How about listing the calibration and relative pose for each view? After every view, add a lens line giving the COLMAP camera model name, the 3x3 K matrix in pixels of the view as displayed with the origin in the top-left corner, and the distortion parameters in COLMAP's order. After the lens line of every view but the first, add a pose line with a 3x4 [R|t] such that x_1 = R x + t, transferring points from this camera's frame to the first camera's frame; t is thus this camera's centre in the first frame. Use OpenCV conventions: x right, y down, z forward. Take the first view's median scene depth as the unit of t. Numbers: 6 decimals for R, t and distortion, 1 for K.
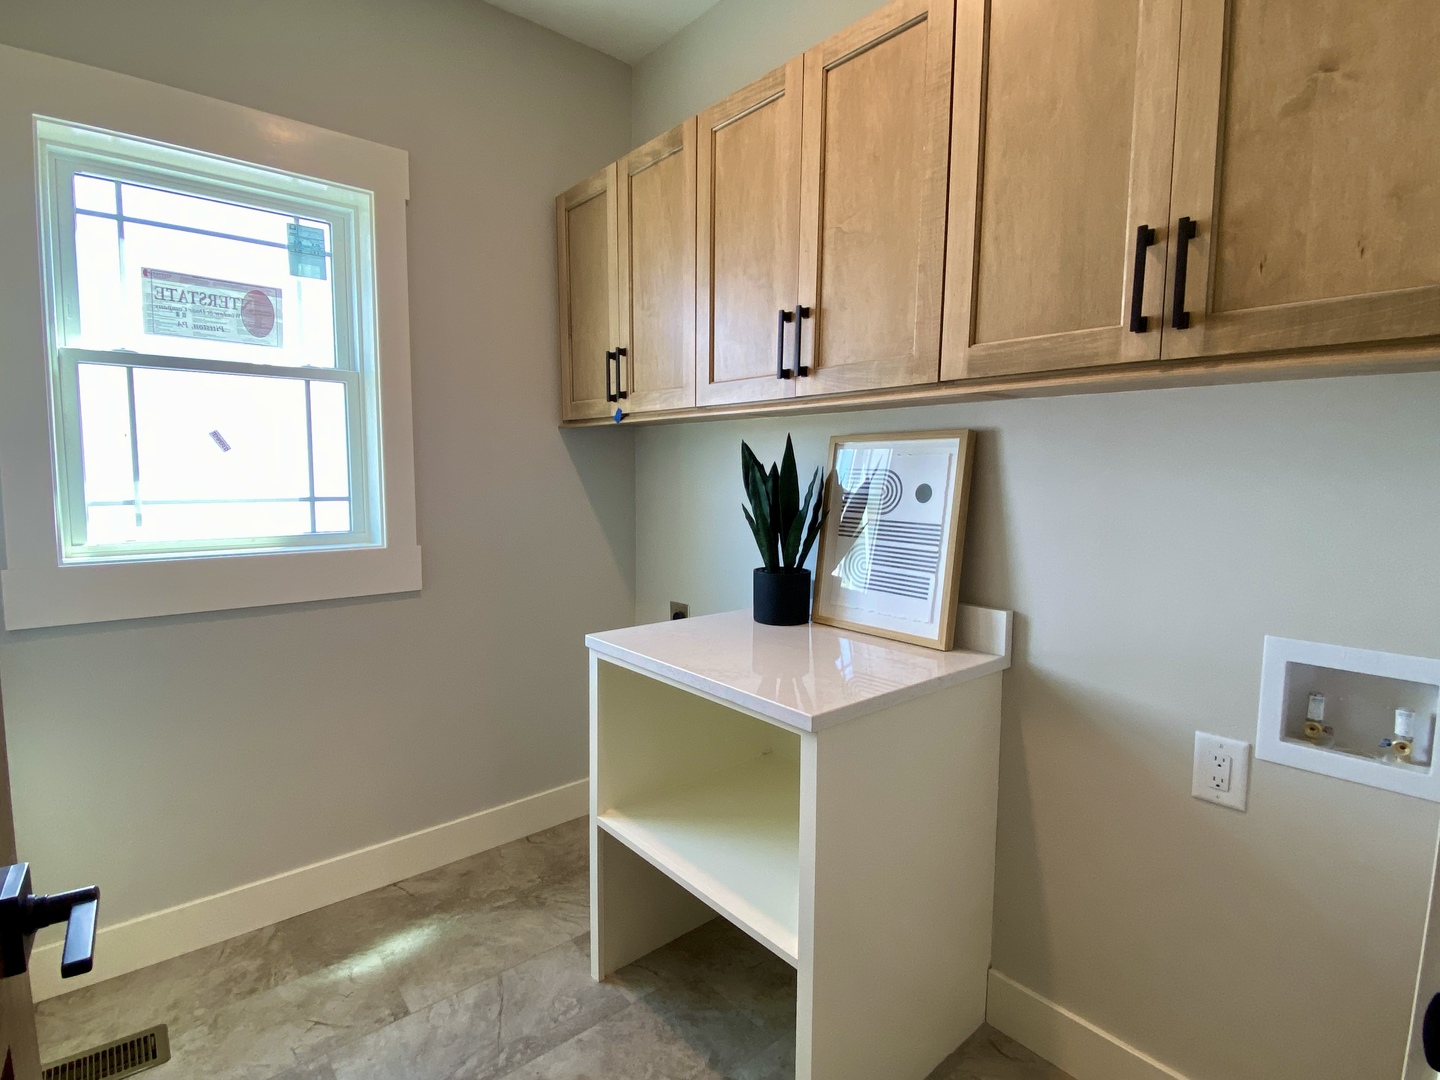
lens RADIAL K [[706.4, 0, 711.2], [0, 706.4, 536.4], [0, 0, 1]] dist [0.044376, -0.047266]
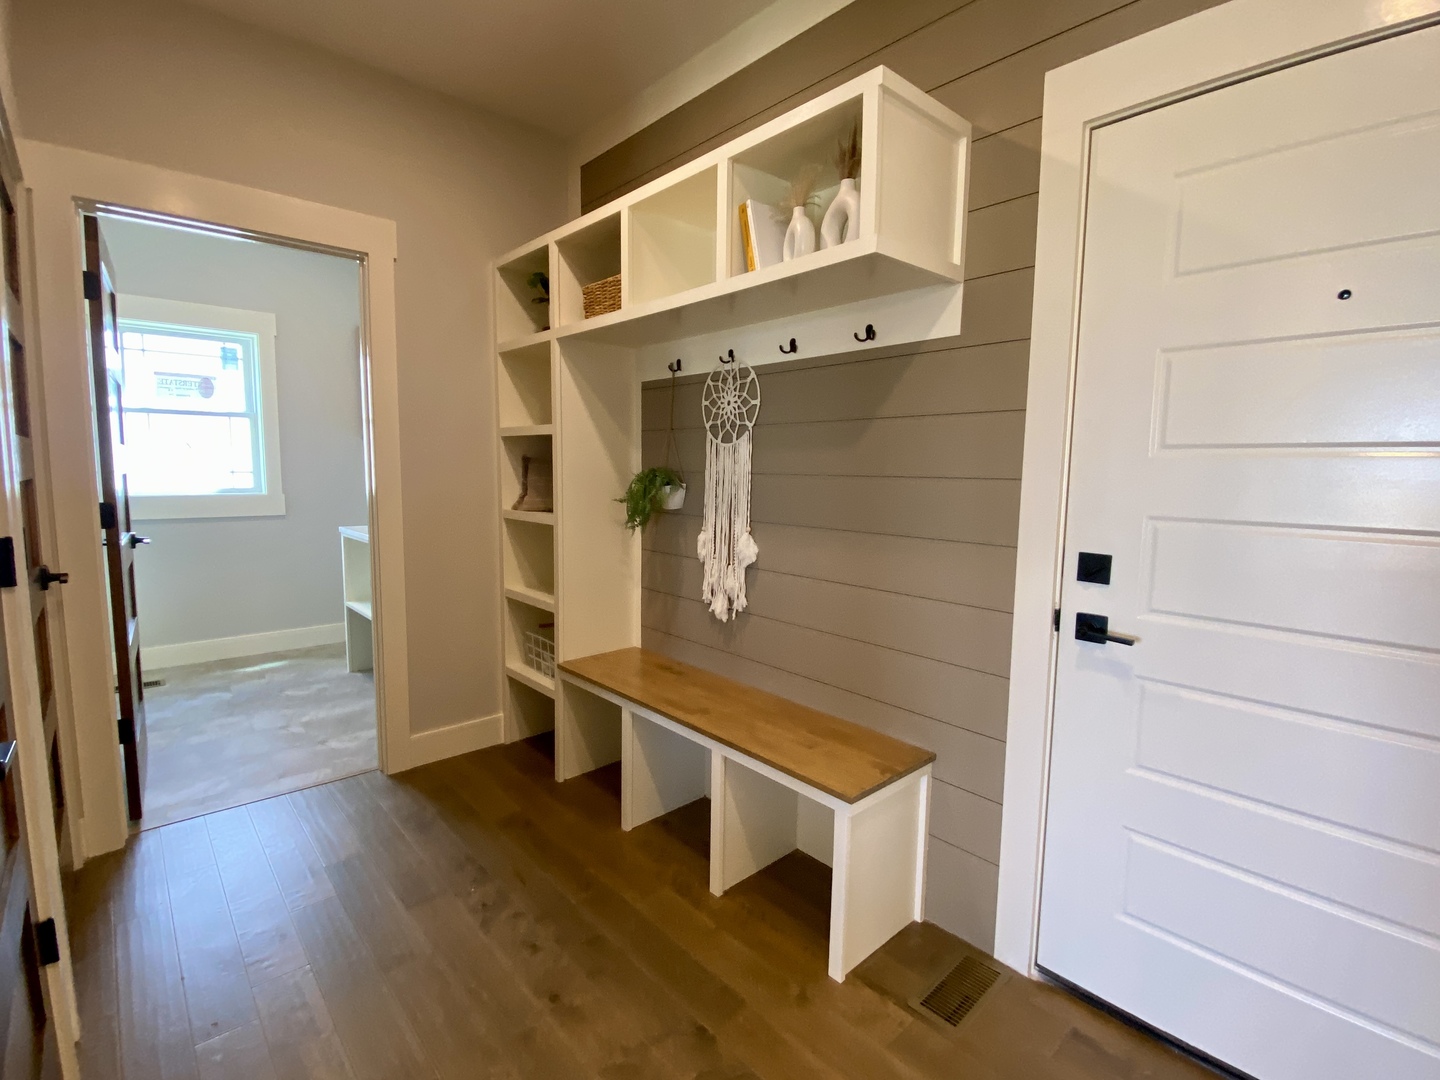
lens RADIAL K [[689.5, 0, 720.0], [0, 689.5, 540.0], [0, 0, 1]] dist [0.000098, 0.000022]
pose [[0.999817, 0.001672, 0.019069, 1.108146], [-0.001859, 0.999950, 0.009786, 0.165588], [-0.019051, -0.009820, 0.999770, -1.417392]]
